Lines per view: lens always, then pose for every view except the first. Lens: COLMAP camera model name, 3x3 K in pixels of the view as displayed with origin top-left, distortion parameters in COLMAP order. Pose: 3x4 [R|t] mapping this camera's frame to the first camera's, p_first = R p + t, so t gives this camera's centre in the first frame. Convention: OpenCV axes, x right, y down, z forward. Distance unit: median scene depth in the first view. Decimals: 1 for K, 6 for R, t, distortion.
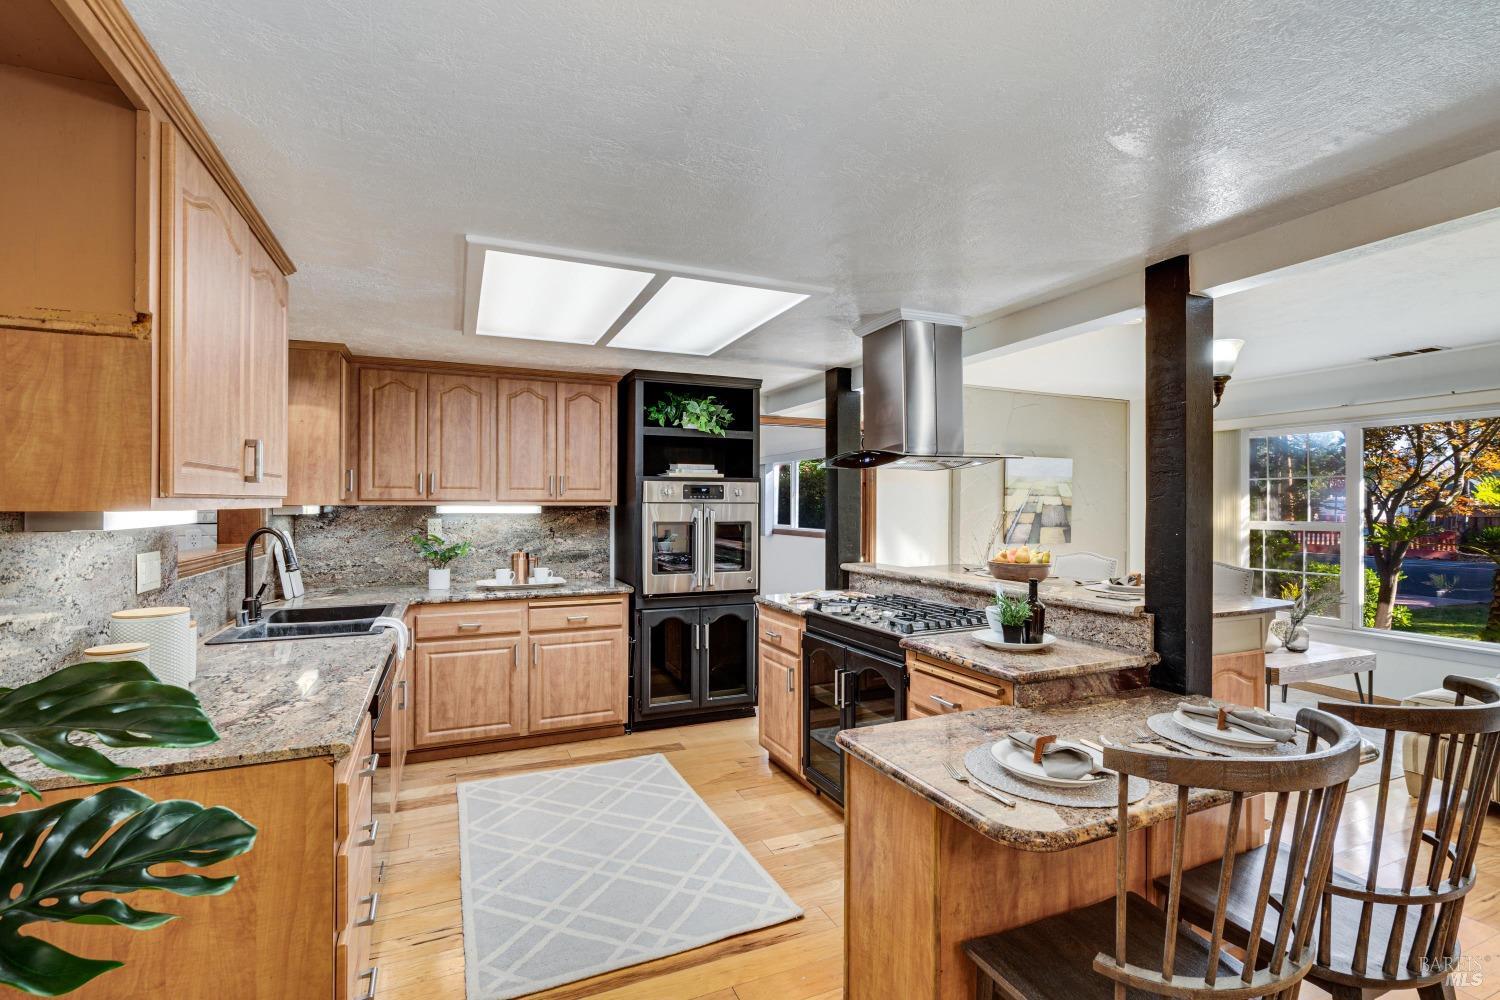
lens RADIAL K [[694.5, 0, 763.8], [0, 694.5, 510.4], [0, 0, 1]] dist [-0.000448, 0.000391]
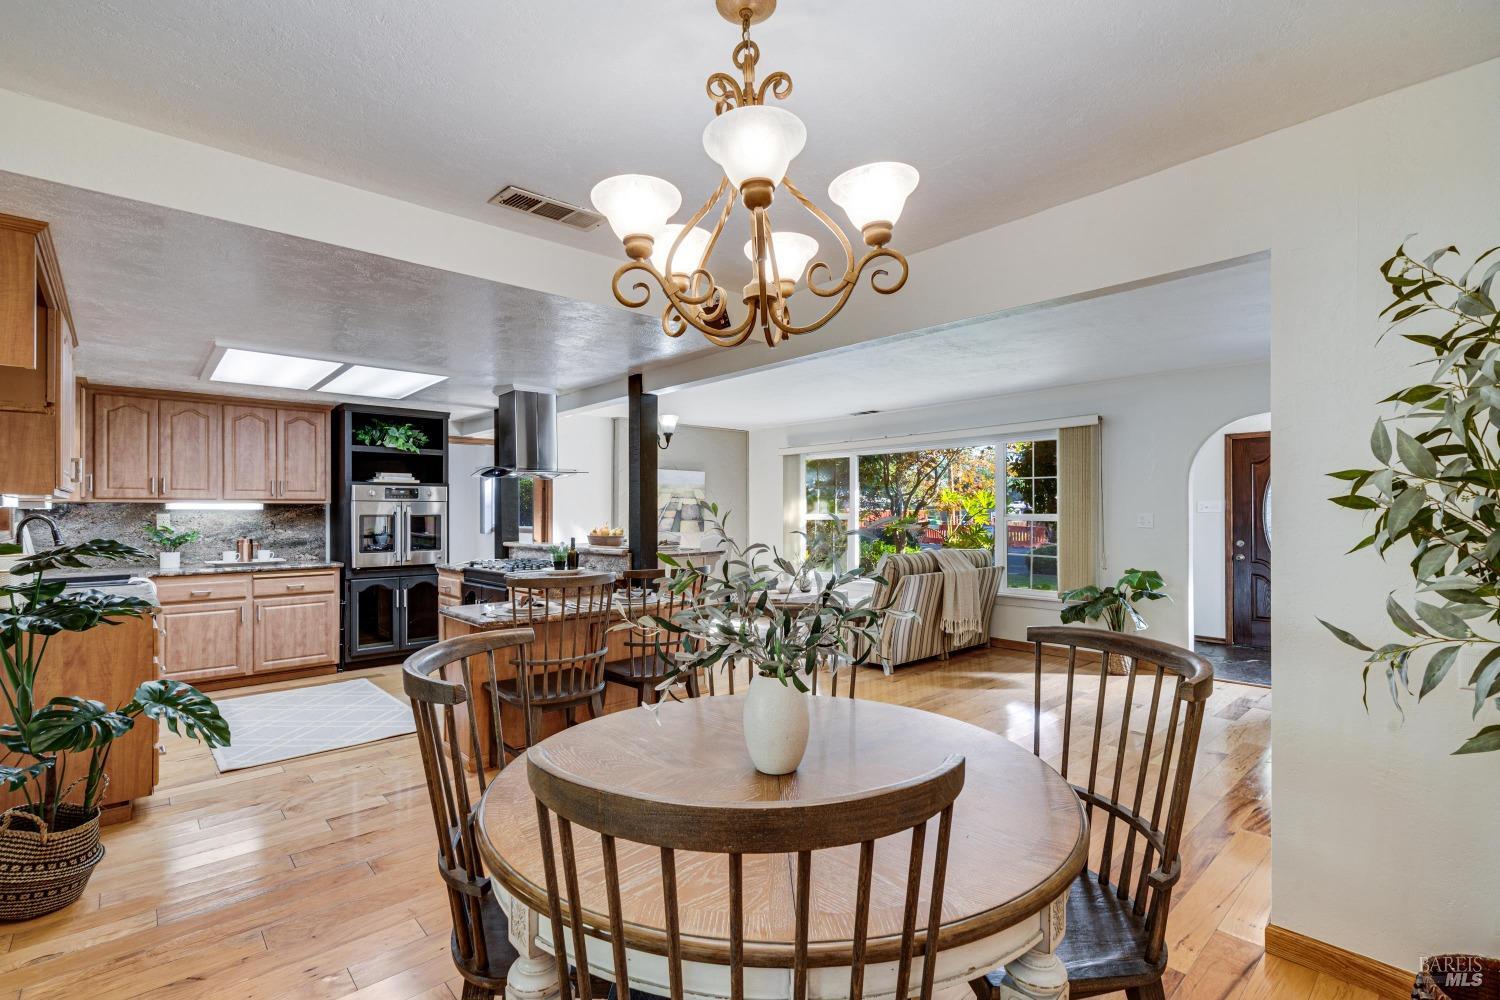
lens RADIAL K [[681.8, 0, 754.7], [0, 681.8, 514.1], [0, 0, 1]] dist [0.001370, -0.000024]
pose [[0.949107, -0.005604, 0.314905, 0.158293], [0.007325, 0.999964, -0.004282, 0.026887], [-0.314870, 0.006371, 0.949113, -0.528882]]
